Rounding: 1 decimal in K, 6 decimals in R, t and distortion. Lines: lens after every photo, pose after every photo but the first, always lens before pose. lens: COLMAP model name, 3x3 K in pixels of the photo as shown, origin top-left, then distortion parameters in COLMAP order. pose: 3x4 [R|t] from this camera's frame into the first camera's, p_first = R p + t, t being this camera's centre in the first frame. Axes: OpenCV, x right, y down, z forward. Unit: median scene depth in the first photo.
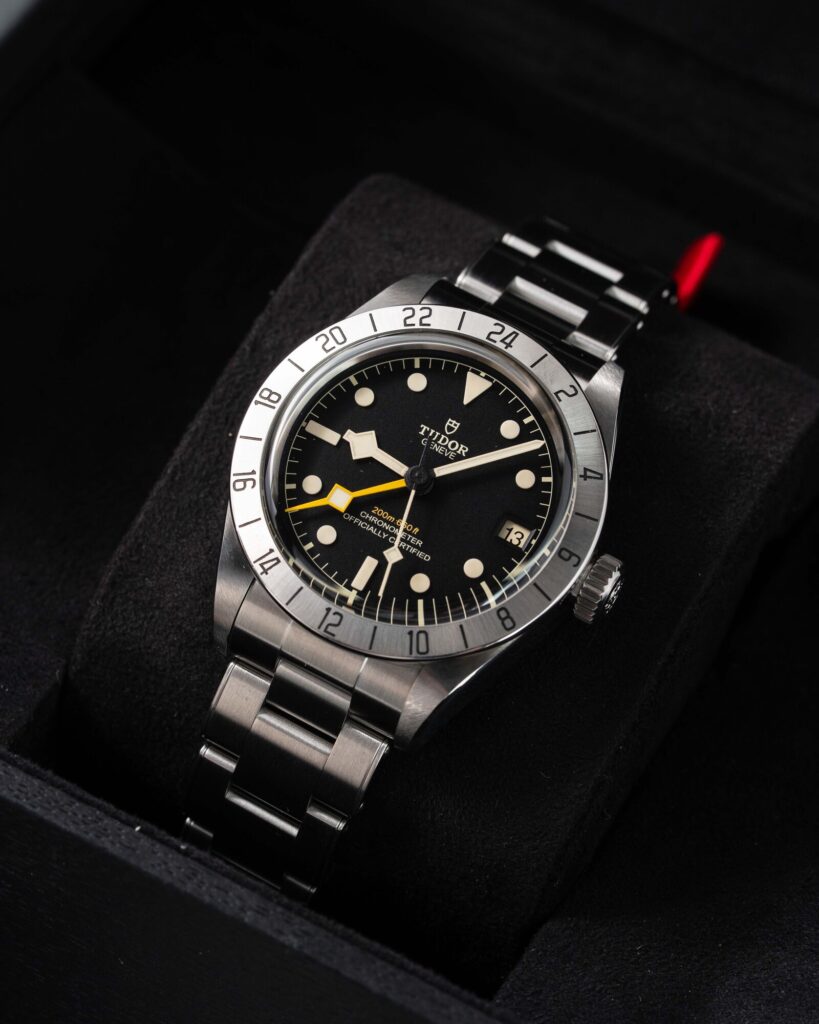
lens RADIAL K [[4238.4, 0, 409.5], [0, 4238.4, 512.0], [0, 0, 1]] dist [0.127010, -1.010400]
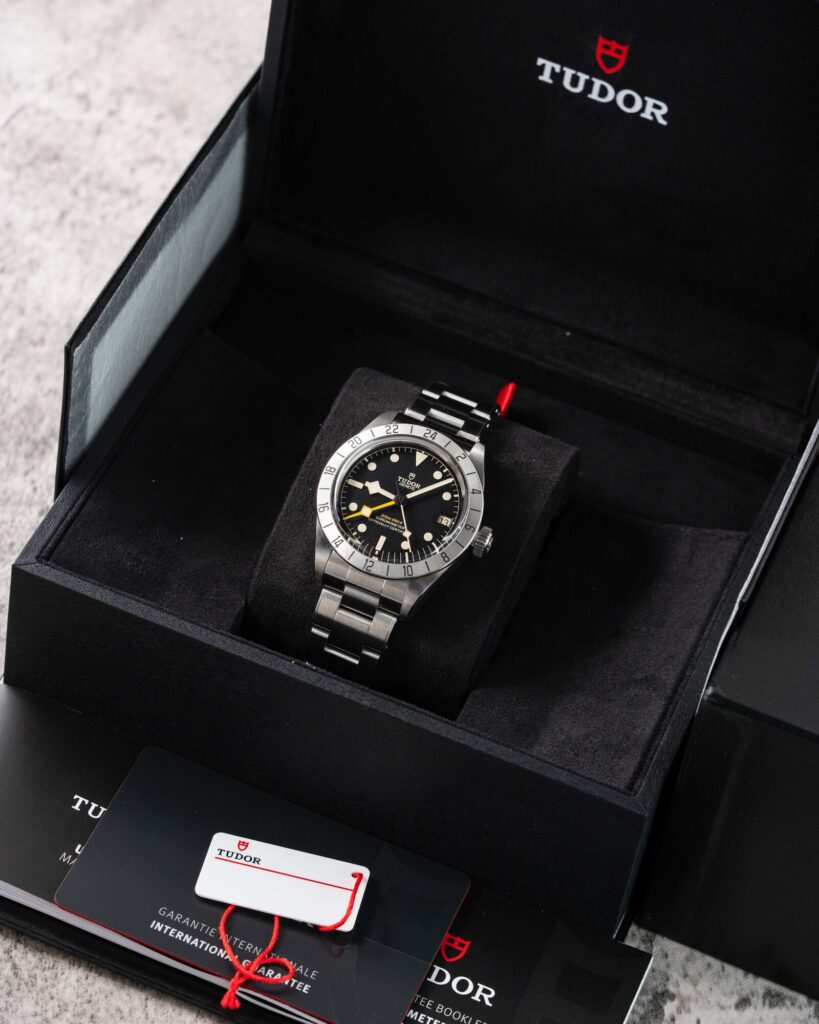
lens RADIAL K [[4238.4, 0, 409.5], [0, 4238.4, 512.0], [0, 0, 1]] dist [0.127010, -1.010400]
pose [[0.992956, -0.083972, 0.083589, -0.182034], [0.087184, 0.995558, -0.035540, 0.079145], [-0.080233, 0.042577, 0.995866, -1.251383]]
